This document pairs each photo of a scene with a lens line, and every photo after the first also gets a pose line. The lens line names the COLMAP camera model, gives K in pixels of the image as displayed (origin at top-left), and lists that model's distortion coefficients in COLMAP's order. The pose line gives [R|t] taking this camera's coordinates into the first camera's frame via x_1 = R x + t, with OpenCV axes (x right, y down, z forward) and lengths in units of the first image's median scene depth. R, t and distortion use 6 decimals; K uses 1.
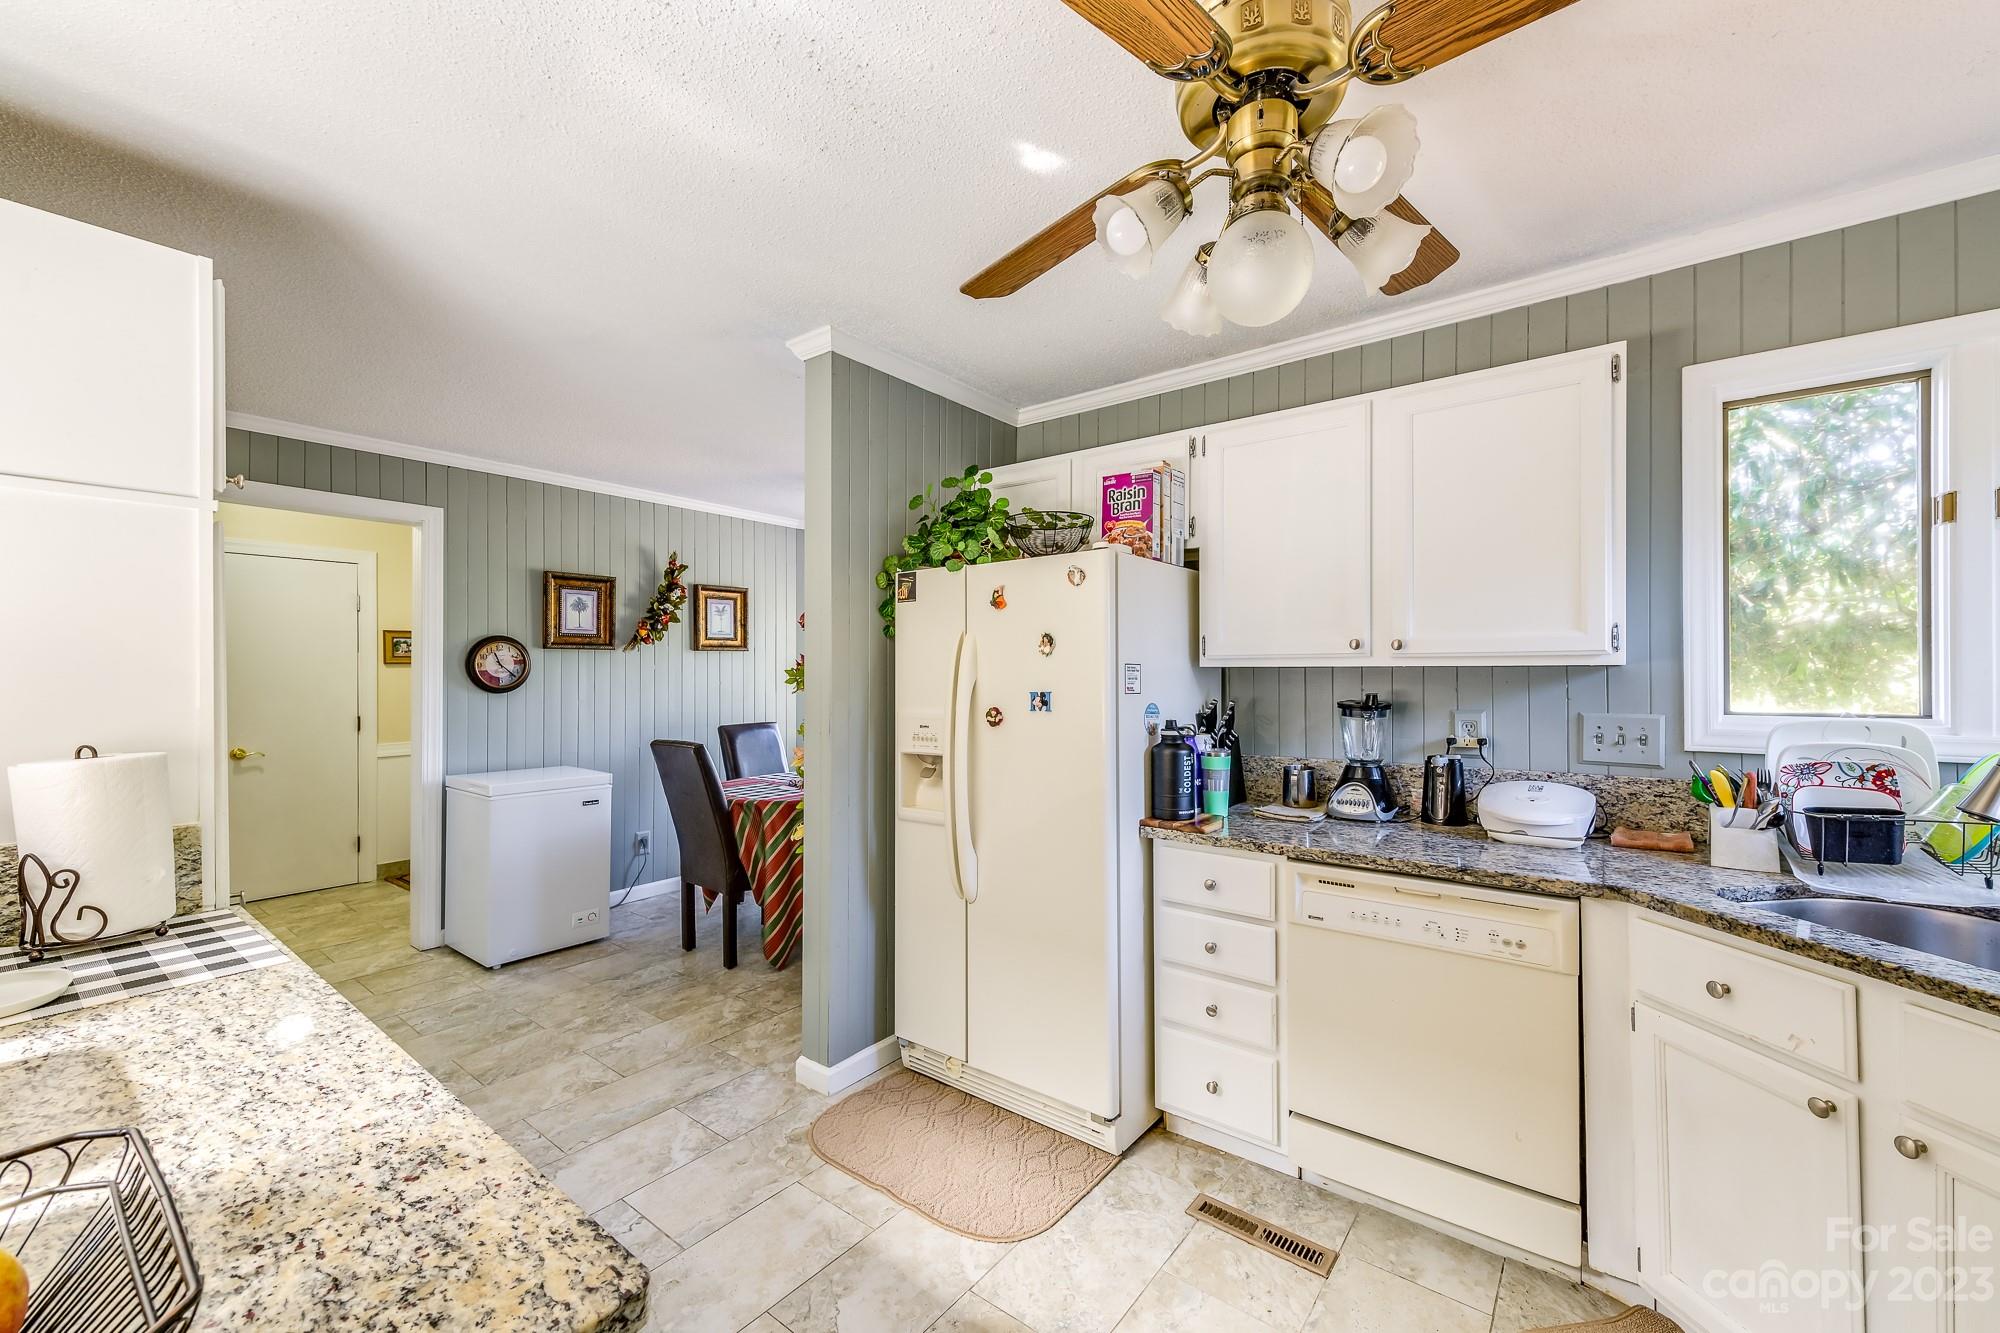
lens RADIAL K [[779.1, 0, 1008.7], [0, 779.1, 668.7], [0, 0, 1]] dist [0.003789, 0.000096]
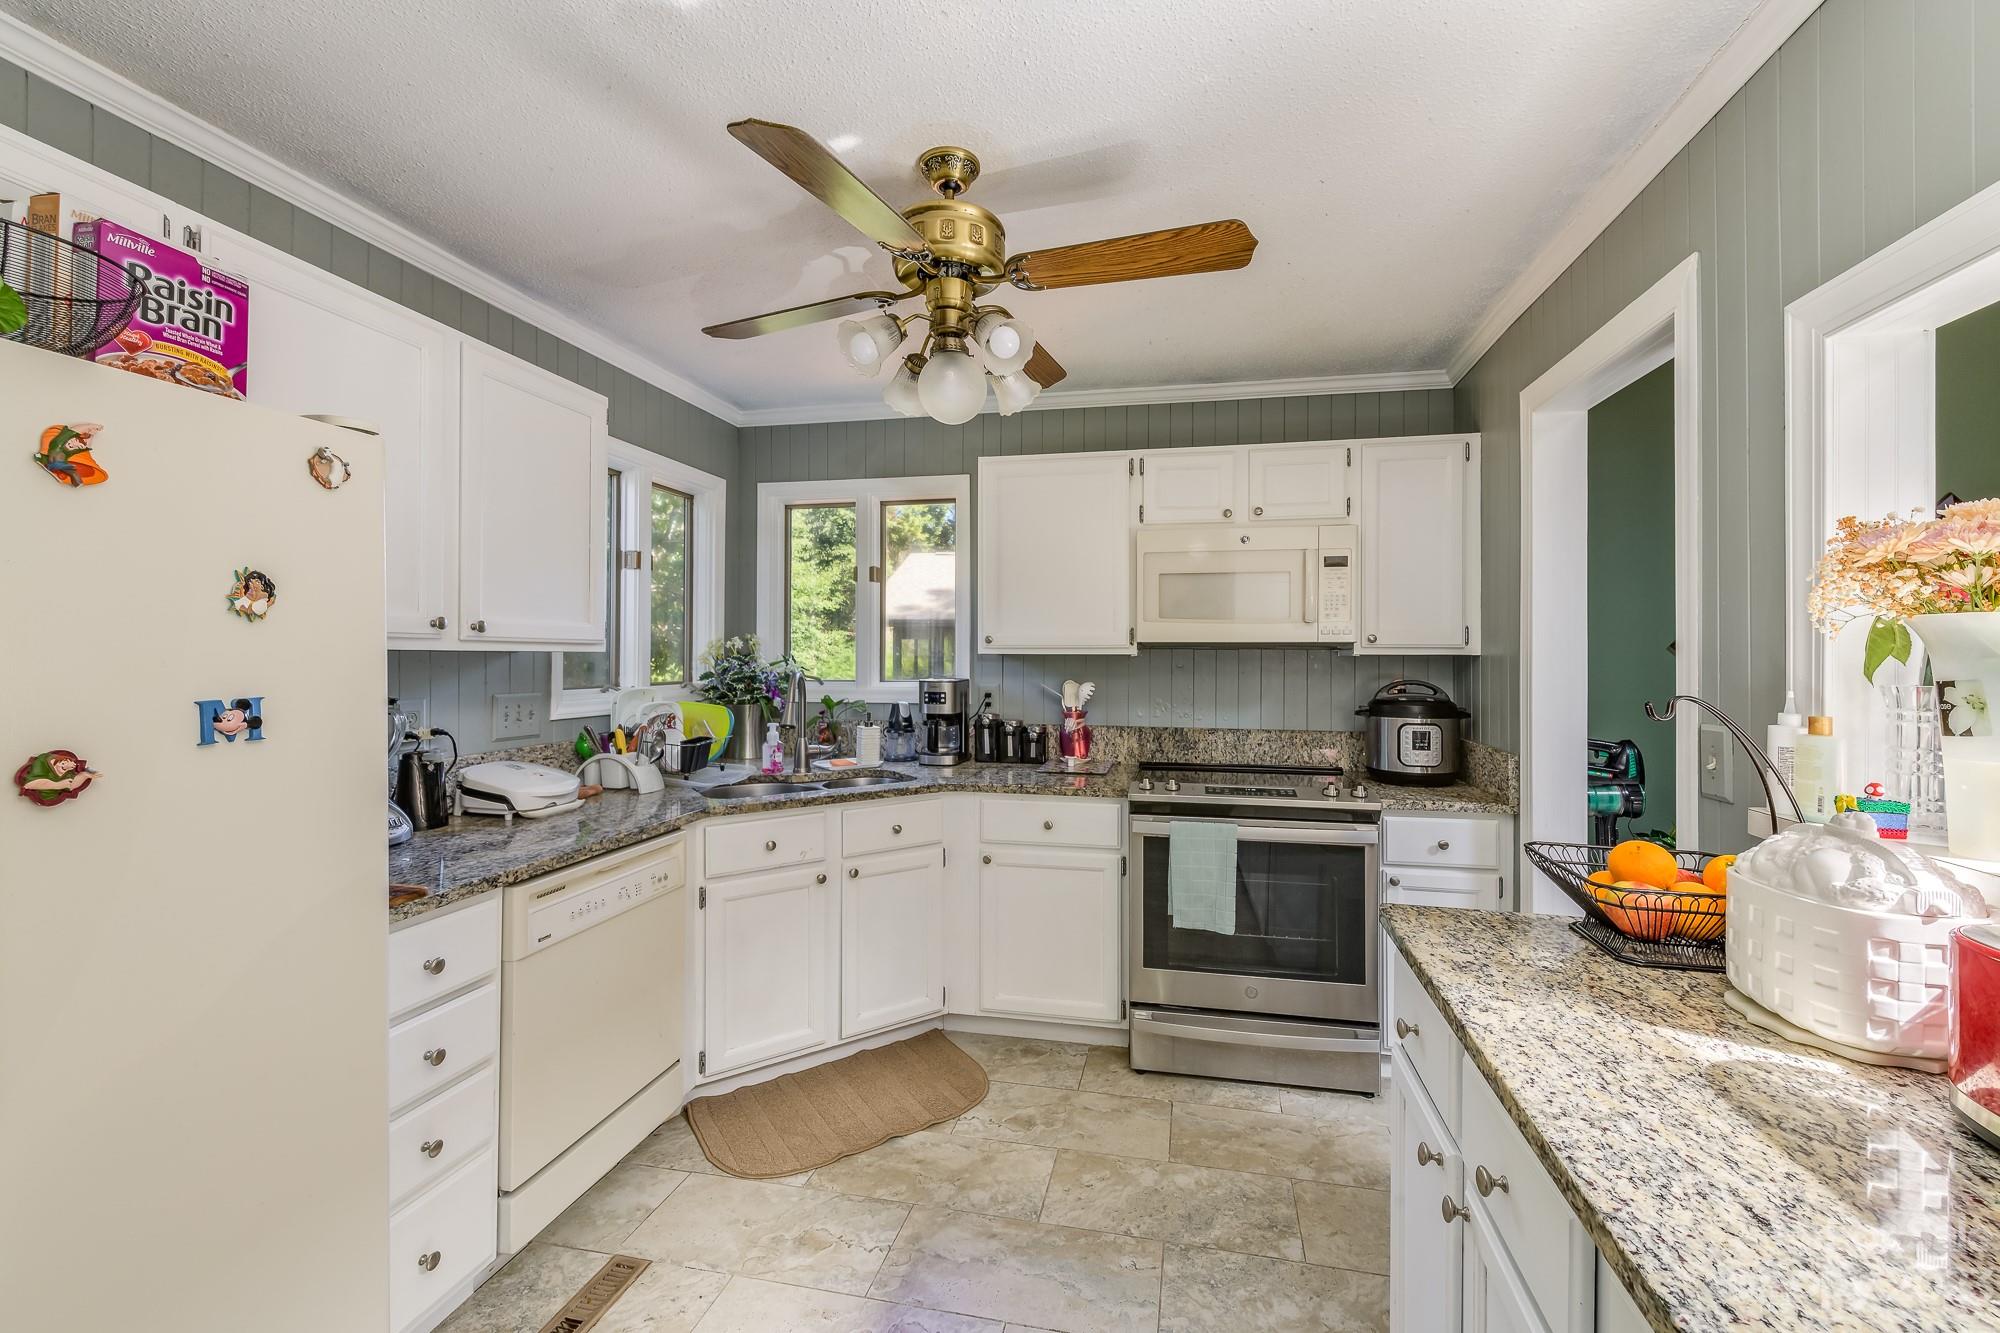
lens RADIAL K [[877.5, 0, 1002.8], [0, 877.5, 658.5], [0, 0, 1]] dist [0.000489, 0.000102]
pose [[-0.432758, 0.000601, 0.901510, -1.356592], [-0.004971, 0.999983, -0.003052, 0.012851], [-0.901497, -0.005802, -0.432747, 1.823459]]
